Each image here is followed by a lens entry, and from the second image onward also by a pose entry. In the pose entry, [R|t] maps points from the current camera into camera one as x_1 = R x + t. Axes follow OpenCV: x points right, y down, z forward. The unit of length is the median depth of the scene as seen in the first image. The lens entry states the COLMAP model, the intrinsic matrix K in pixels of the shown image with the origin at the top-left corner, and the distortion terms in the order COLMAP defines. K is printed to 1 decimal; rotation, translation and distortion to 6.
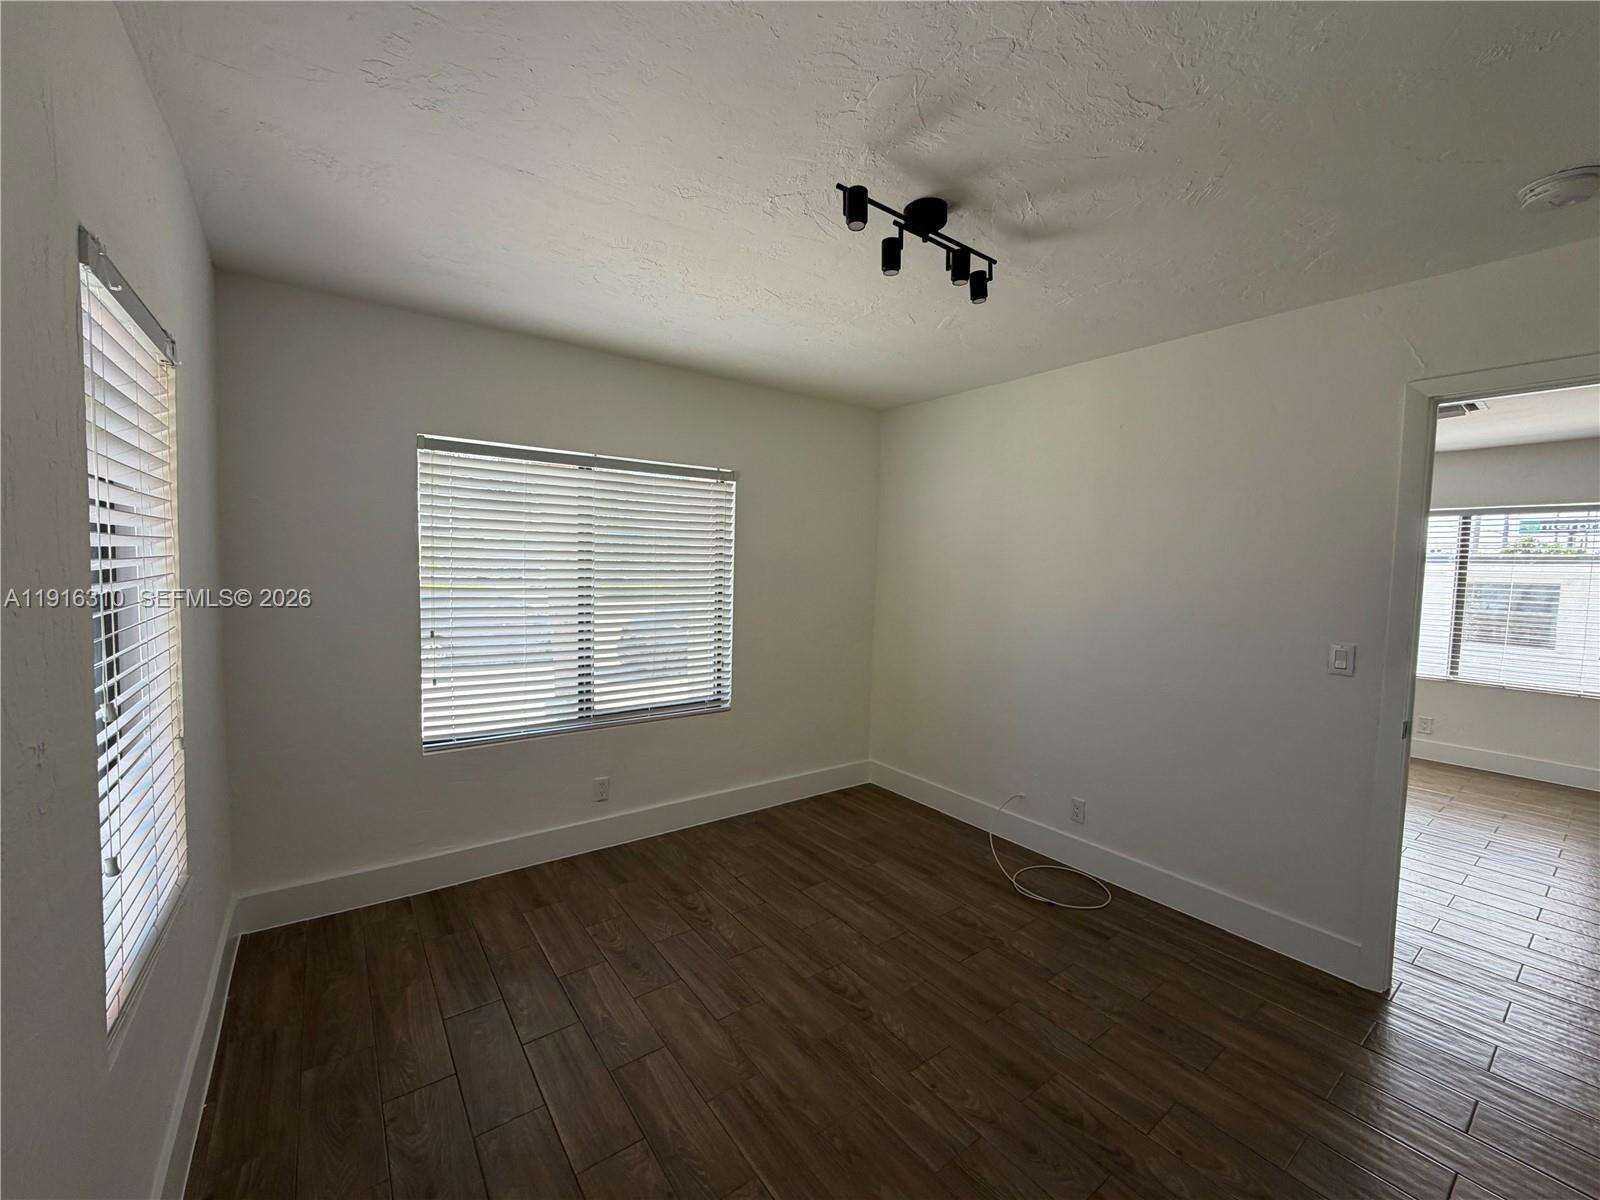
lens RADIAL K [[640.2, 0, 796.0], [0, 640.2, 599.5], [0, 0, 1]] dist [0.002349, -0.000681]
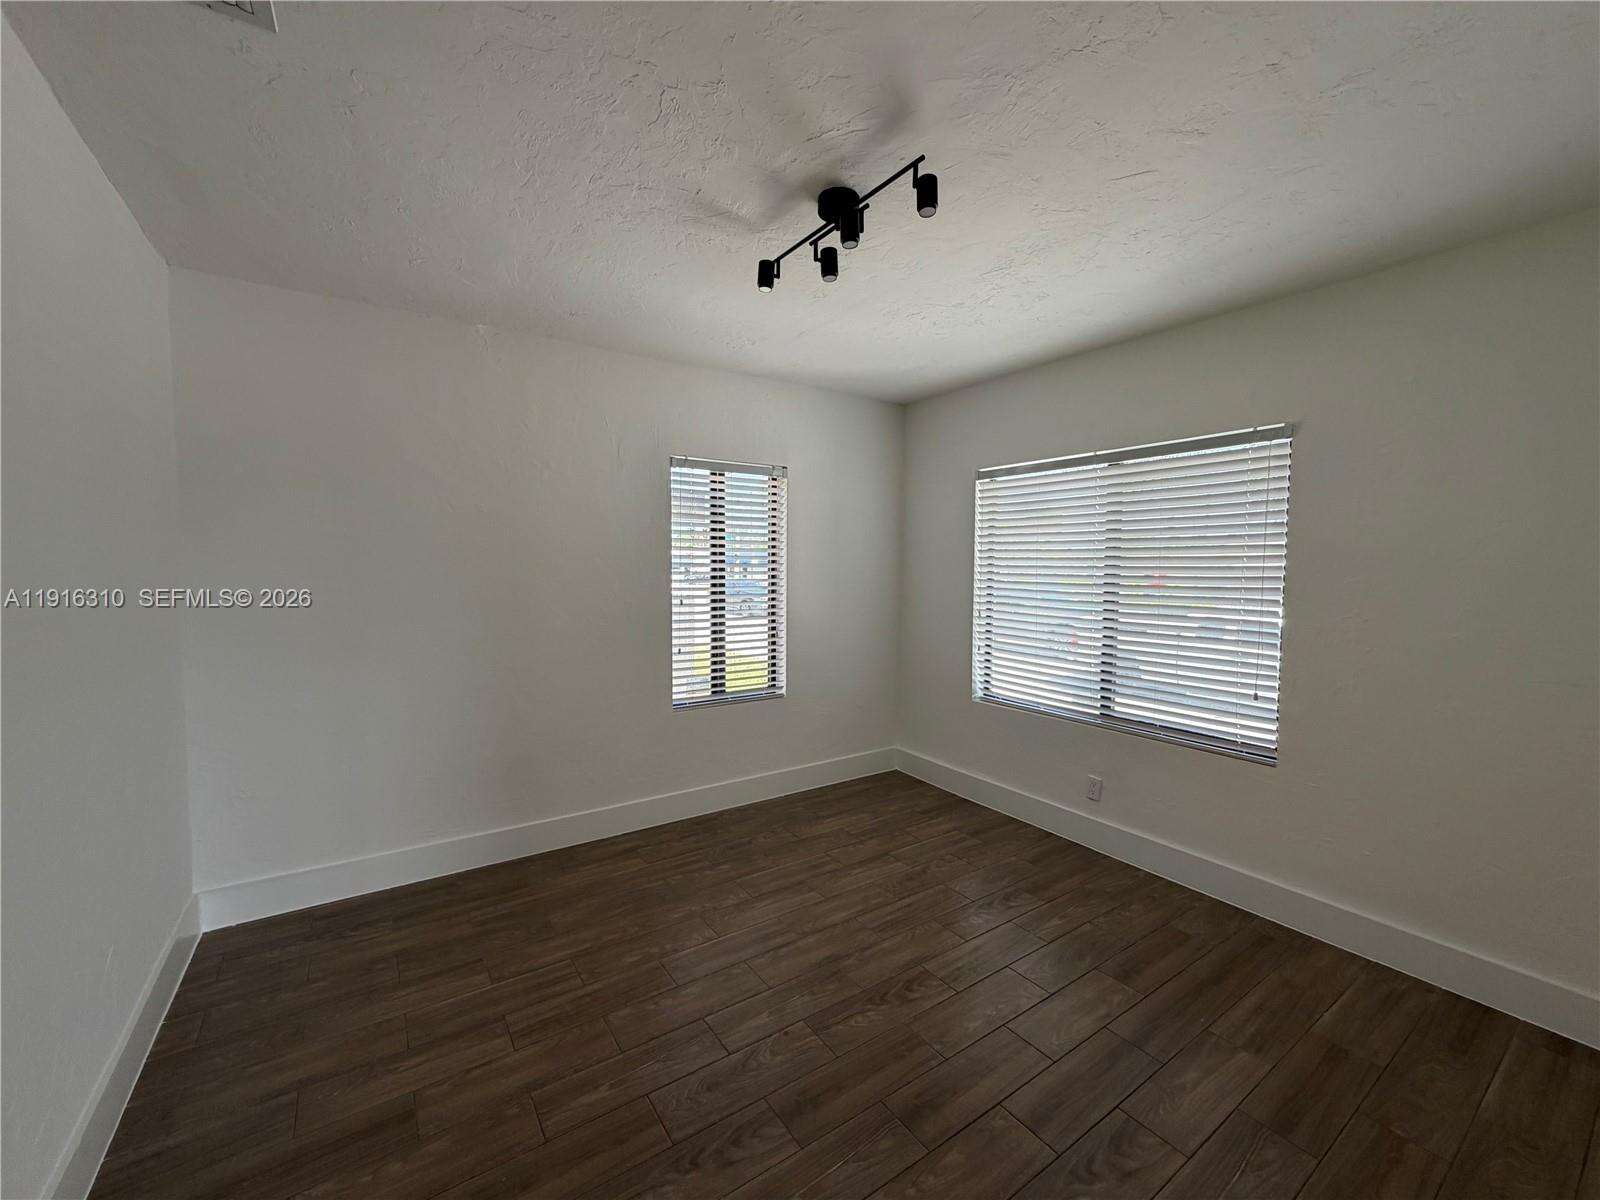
lens RADIAL K [[640.2, 0, 796.0], [0, 640.2, 599.5], [0, 0, 1]] dist [0.002349, -0.000681]
pose [[-0.034072, 0.031626, -0.998919, 0.836452], [-0.068729, 0.997059, 0.033911, 0.004680], [0.997053, 0.069810, -0.031798, 0.669425]]
